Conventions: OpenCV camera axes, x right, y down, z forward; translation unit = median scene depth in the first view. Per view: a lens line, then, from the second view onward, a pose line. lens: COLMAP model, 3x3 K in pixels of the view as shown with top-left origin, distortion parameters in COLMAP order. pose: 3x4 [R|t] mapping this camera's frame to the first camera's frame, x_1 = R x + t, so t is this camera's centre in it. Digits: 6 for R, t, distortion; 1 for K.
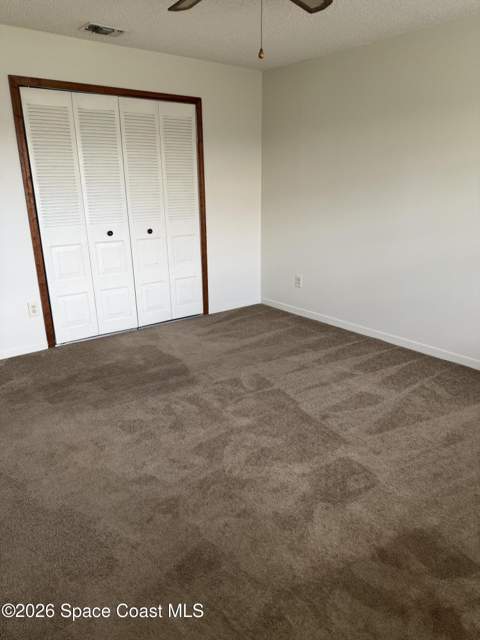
lens RADIAL K [[451.5, 0, 240.0], [0, 451.5, 320.0], [0, 0, 1]] dist [0.068188, -0.062087]
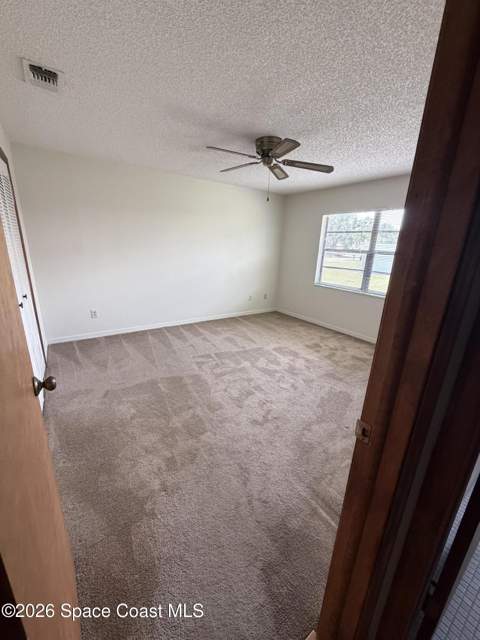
lens RADIAL K [[260.3, 0, 240.0], [0, 260.3, 320.0], [0, 0, 1]] dist [0.000928, -0.000131]
pose [[0.066300, -0.279268, 0.957922, -0.985268], [0.263355, 0.930889, 0.253160, -0.247312], [-0.962418, 0.235489, 0.135265, 0.742057]]
